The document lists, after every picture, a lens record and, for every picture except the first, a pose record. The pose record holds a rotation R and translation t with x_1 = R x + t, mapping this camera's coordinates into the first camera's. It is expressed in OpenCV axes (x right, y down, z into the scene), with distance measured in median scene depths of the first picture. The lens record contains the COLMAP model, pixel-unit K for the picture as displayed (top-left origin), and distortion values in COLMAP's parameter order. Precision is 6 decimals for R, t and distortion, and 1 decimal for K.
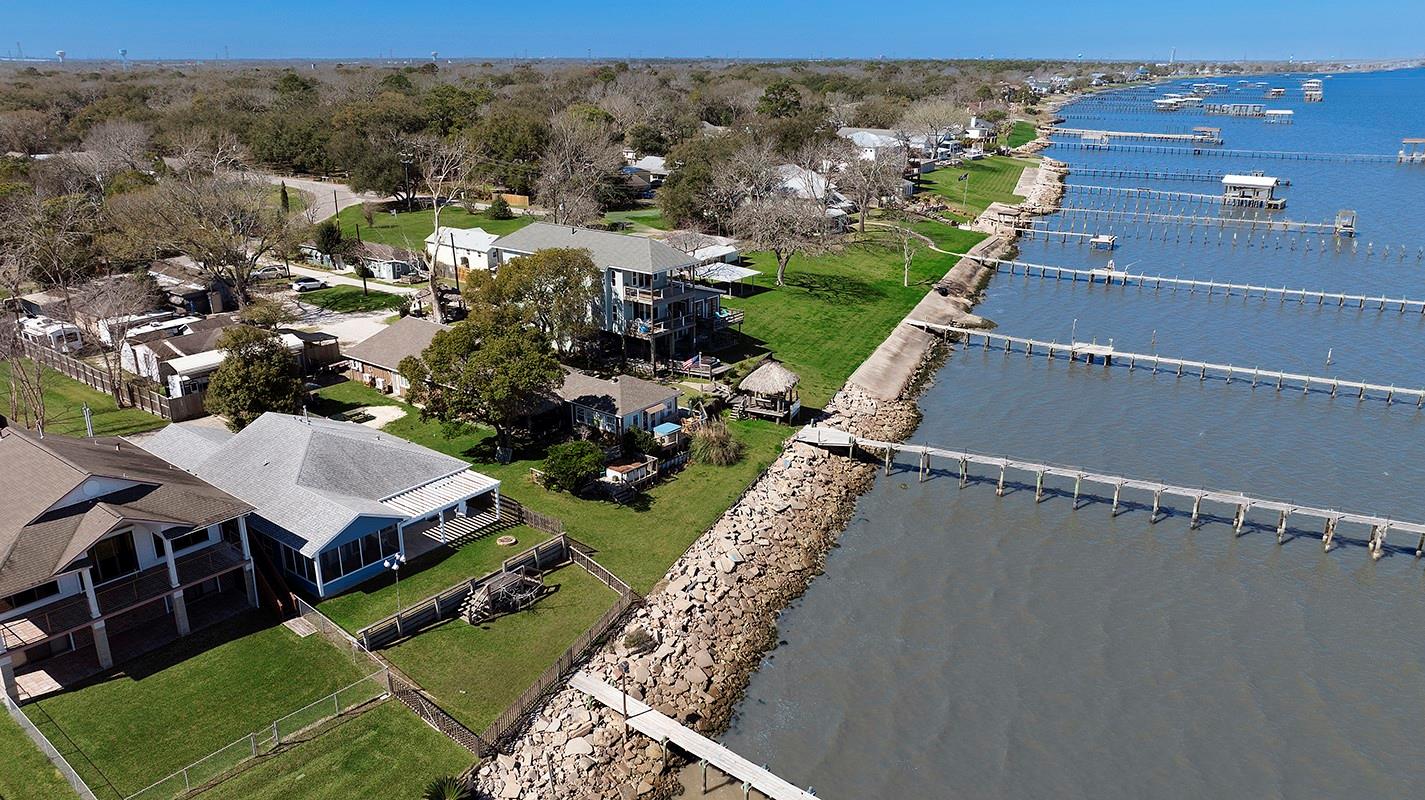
lens RADIAL K [[998.8, 0, 694.9], [0, 998.8, 365.0], [0, 0, 1]] dist [0.002995, -0.056640]
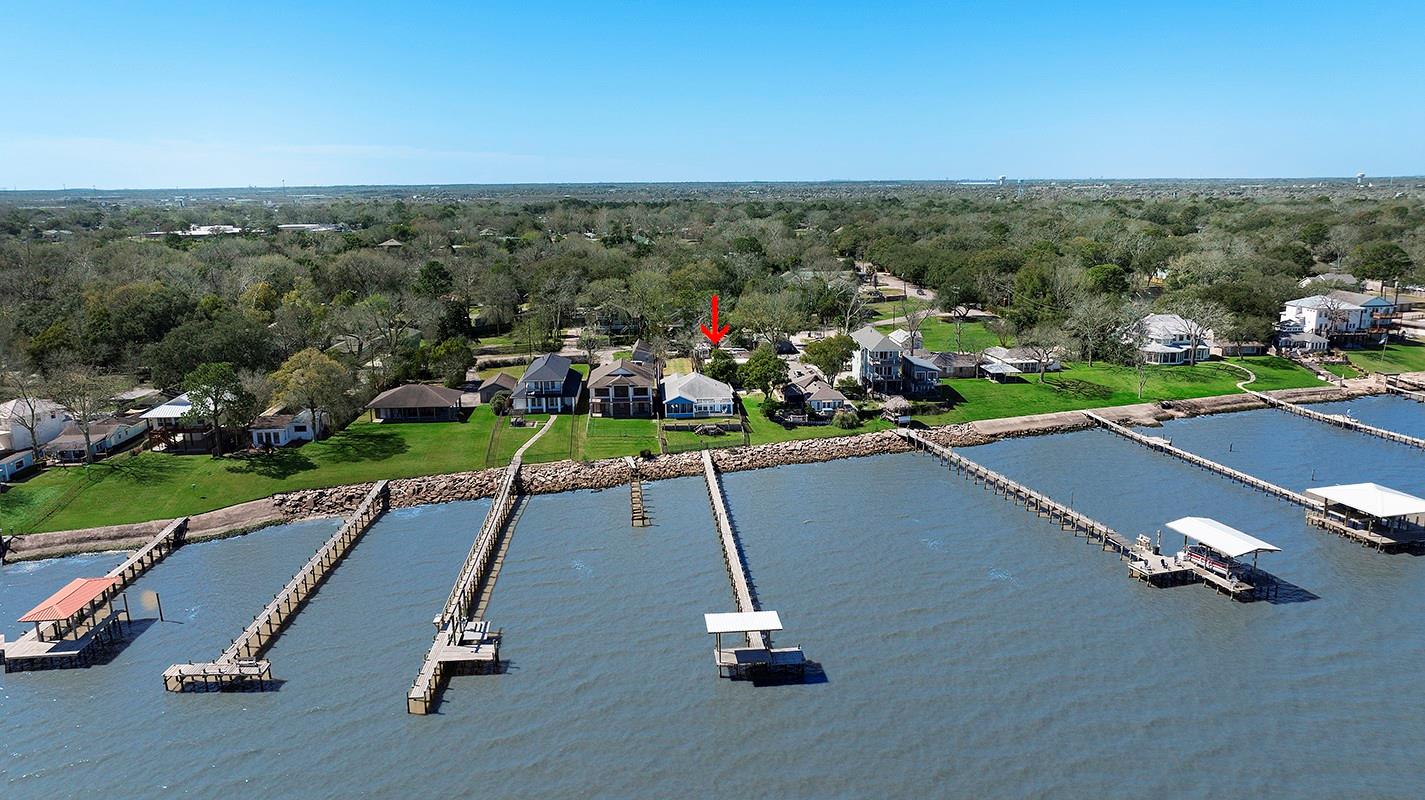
lens RADIAL K [[998.8, 0, 694.9], [0, 998.8, 365.0], [0, 0, 1]] dist [0.002995, -0.056640]
pose [[0.657646, 0.126480, -0.742634, 2.035137], [-0.208279, 0.977906, -0.017893, 0.089493], [0.723963, 0.166442, 0.669459, -1.154375]]
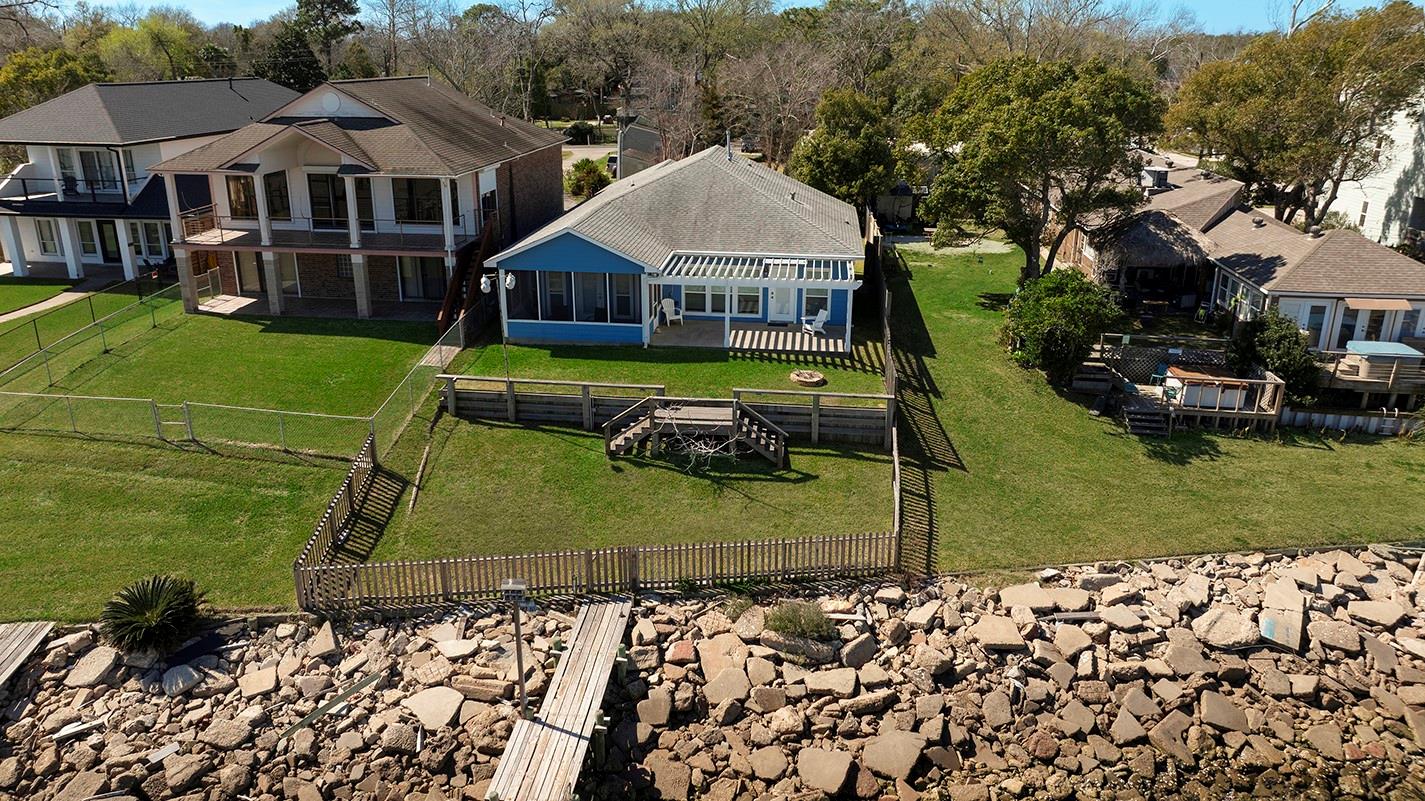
lens RADIAL K [[991.4, 0, 712.5], [0, 991.4, 400.5], [0, 0, 1]] dist [-0.023272, 0.003841]
pose [[0.525087, 0.283884, -0.802305, 0.223013], [-0.256827, 0.951632, 0.168634, 0.114670], [0.811371, 0.117506, 0.572599, 0.675368]]
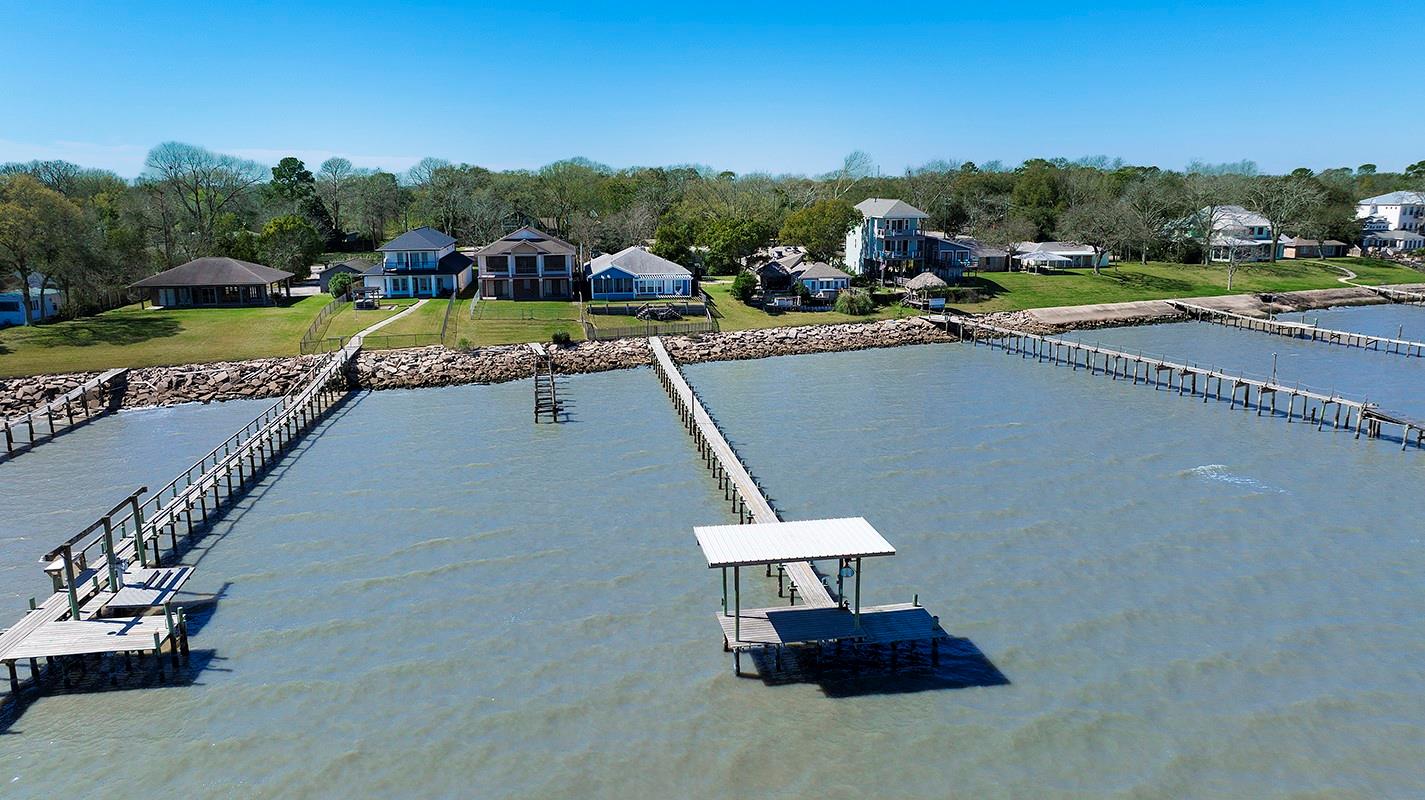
lens RADIAL K [[991.4, 0, 712.5], [0, 991.4, 400.0], [0, 0, 1]] dist [-0.023272, 0.003841]
pose [[0.724419, 0.143588, -0.674240, 1.291880], [-0.201992, 0.979351, -0.008460, 0.390596], [0.659102, 0.142320, 0.738464, -0.440738]]
